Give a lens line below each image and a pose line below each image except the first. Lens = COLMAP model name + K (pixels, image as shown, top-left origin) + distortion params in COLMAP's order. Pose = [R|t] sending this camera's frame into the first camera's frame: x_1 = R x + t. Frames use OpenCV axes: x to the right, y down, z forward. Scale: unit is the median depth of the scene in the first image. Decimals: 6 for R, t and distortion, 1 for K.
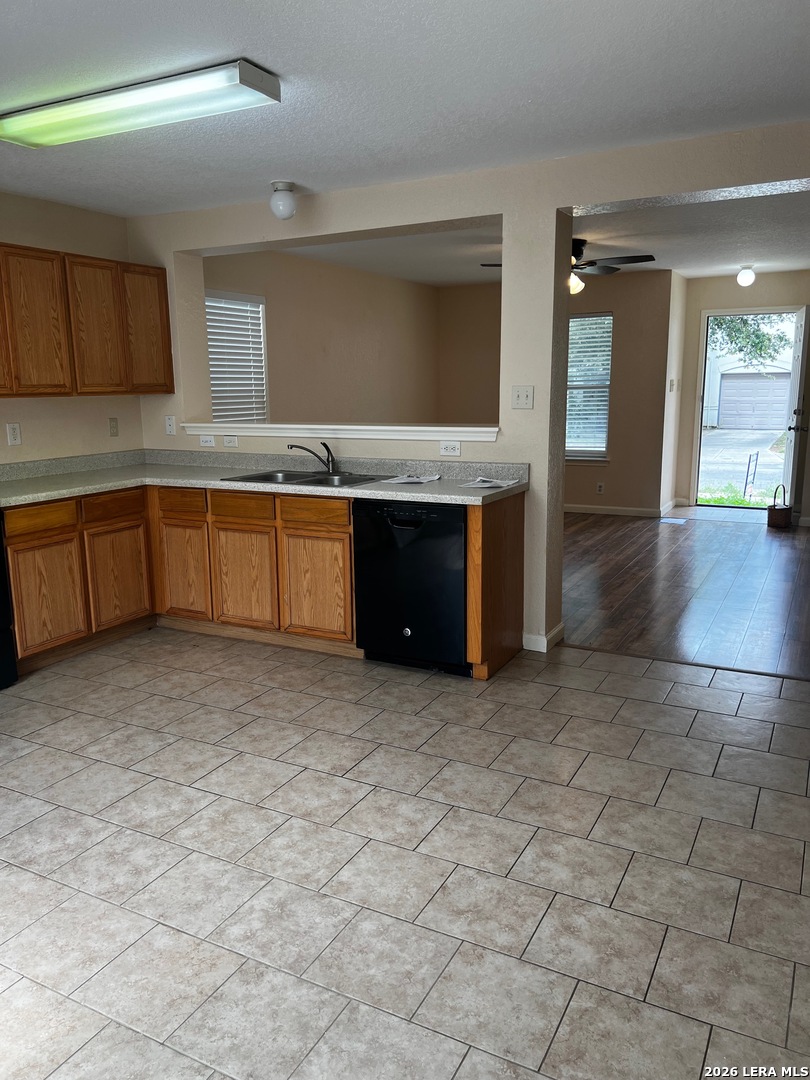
lens RADIAL K [[815.0, 0, 407.5], [0, 815.0, 538.8], [0, 0, 1]] dist [0.033073, -0.032985]
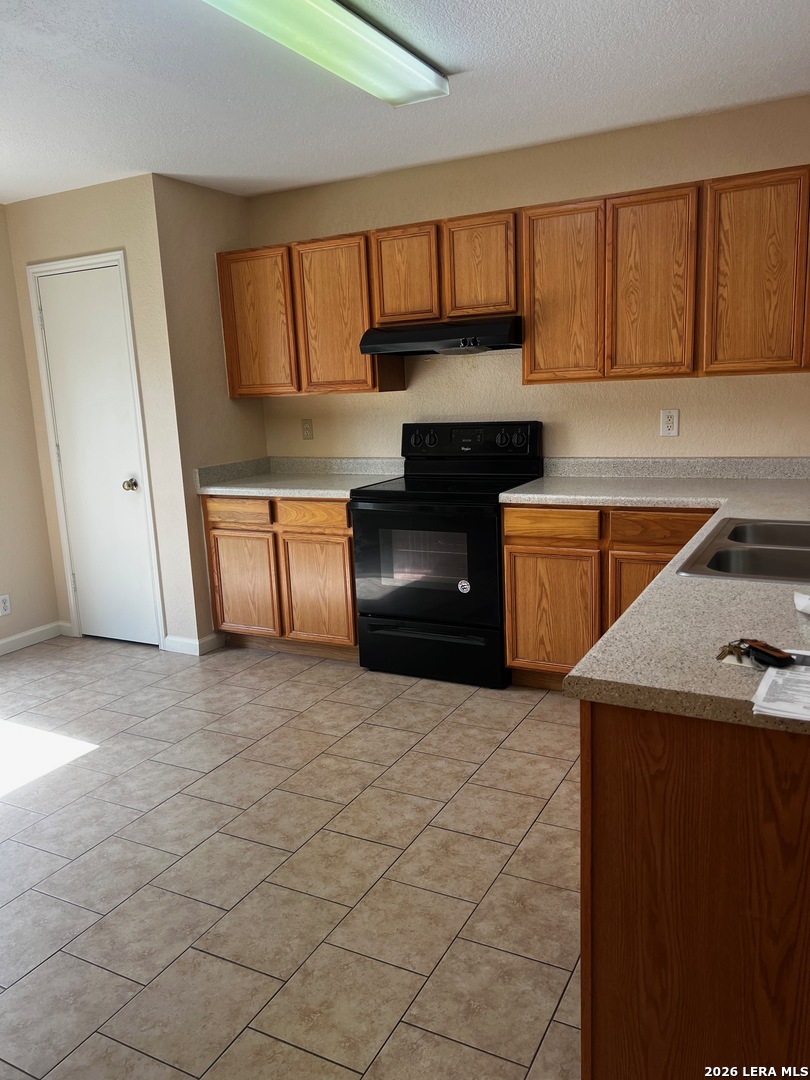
lens RADIAL K [[815.0, 0, 408.0], [0, 815.0, 540.0], [0, 0, 1]] dist [0.033073, -0.032985]
pose [[-0.003666, 0.205645, -0.978620, 0.552874], [-0.144561, 0.968238, 0.204005, -0.224610], [0.989489, 0.142218, 0.026179, 1.151799]]
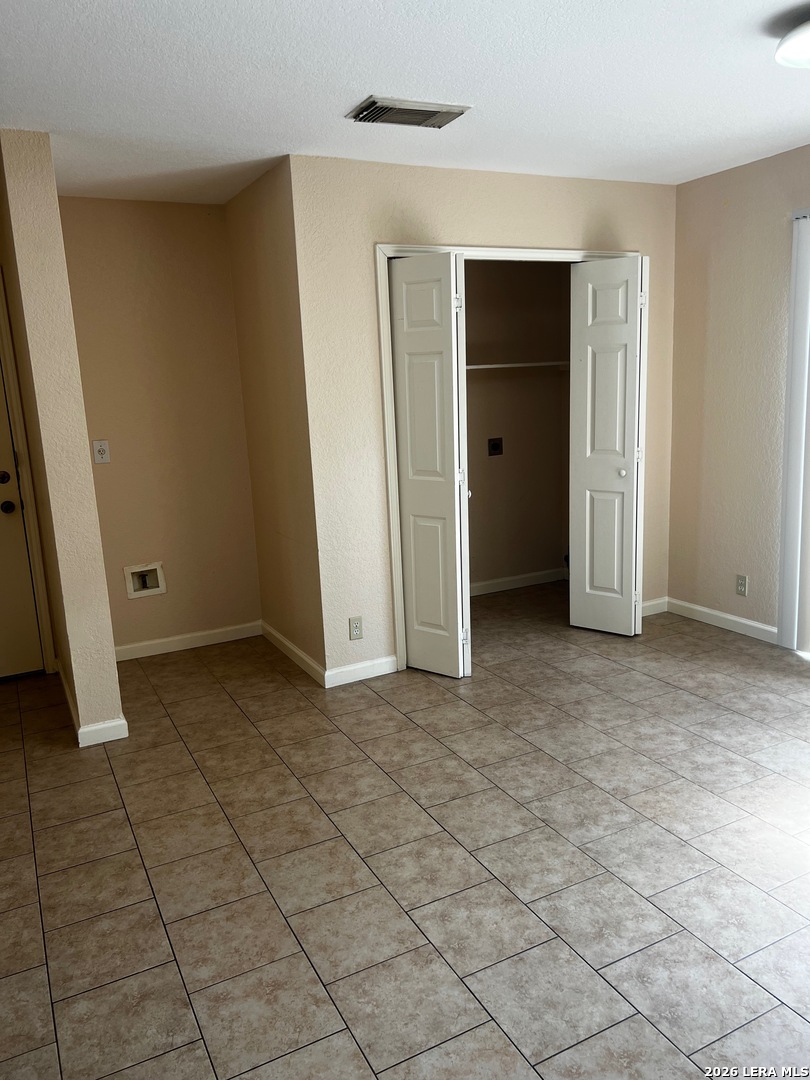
lens RADIAL K [[815.0, 0, 402.7], [0, 815.0, 541.0], [0, 0, 1]] dist [0.033073, -0.032985]
pose [[-0.813180, -0.063842, 0.578499, -0.473132], [0.169674, 0.924785, 0.340563, -0.299979], [-0.556730, 0.375095, -0.741185, 1.463456]]
